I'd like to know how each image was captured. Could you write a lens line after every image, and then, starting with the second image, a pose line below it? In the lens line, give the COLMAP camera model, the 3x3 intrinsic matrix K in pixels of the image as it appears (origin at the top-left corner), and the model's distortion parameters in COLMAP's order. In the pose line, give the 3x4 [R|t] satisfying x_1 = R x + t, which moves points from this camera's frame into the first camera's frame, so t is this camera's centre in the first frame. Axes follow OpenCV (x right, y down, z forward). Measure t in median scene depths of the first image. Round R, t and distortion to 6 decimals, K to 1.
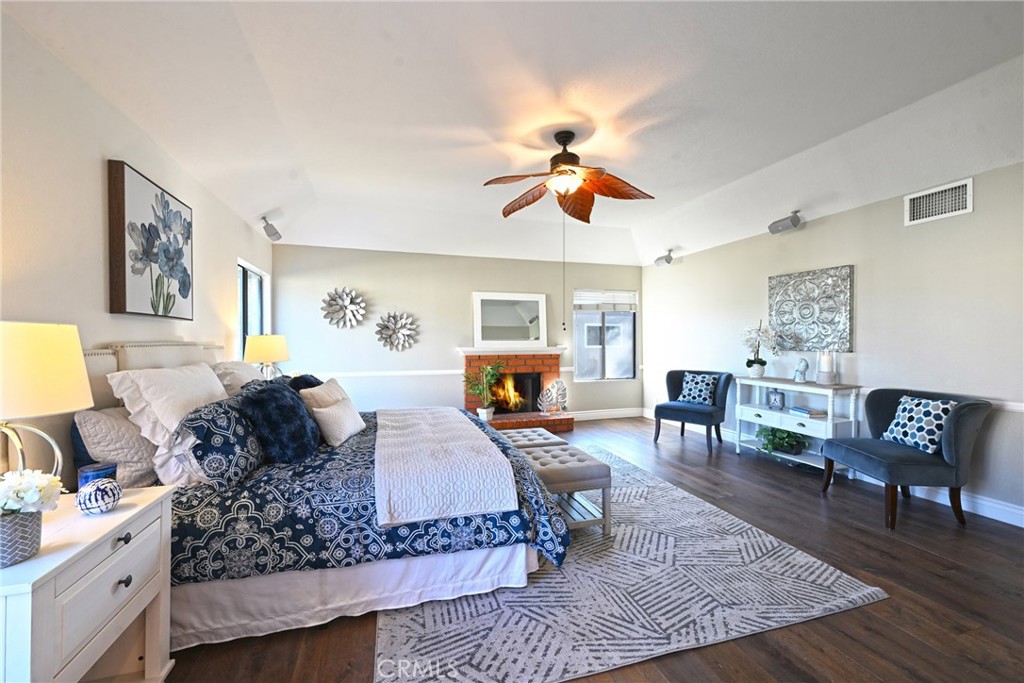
lens RADIAL K [[403.8, 0, 509.2], [0, 403.8, 340.4], [0, 0, 1]] dist [0.000659, -0.000073]
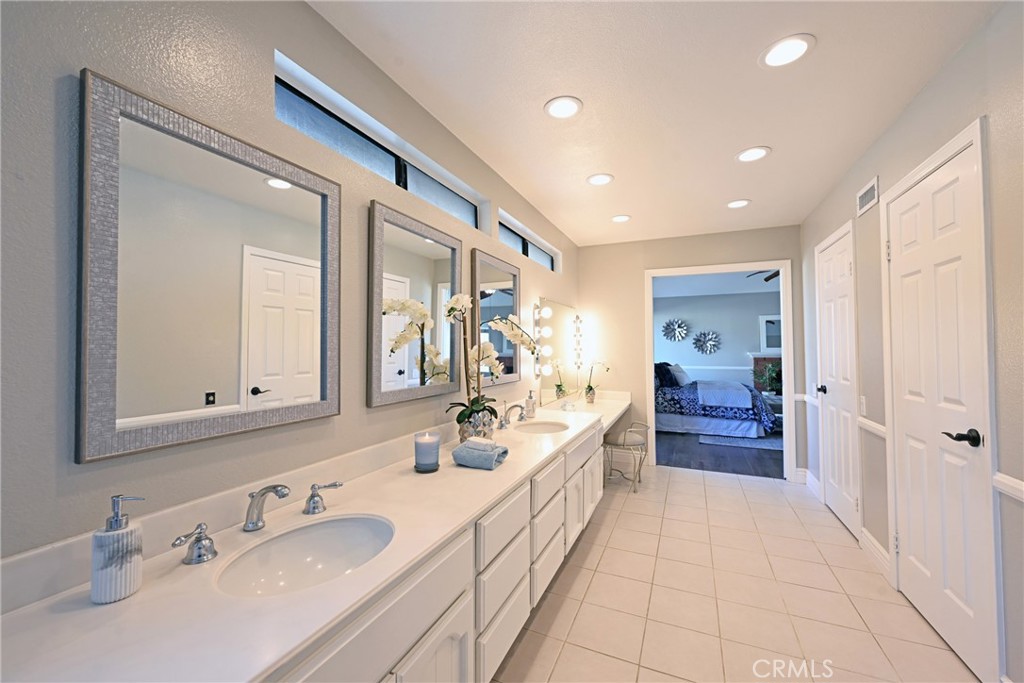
lens RADIAL K [[403.8, 0, 509.2], [0, 403.8, 340.4], [0, 0, 1]] dist [0.000659, -0.000073]
pose [[0.746153, -0.016037, -0.665581, 0.624003], [0.002684, 0.999774, -0.021080, 0.004844], [0.665769, 0.013943, 0.746027, -2.171414]]
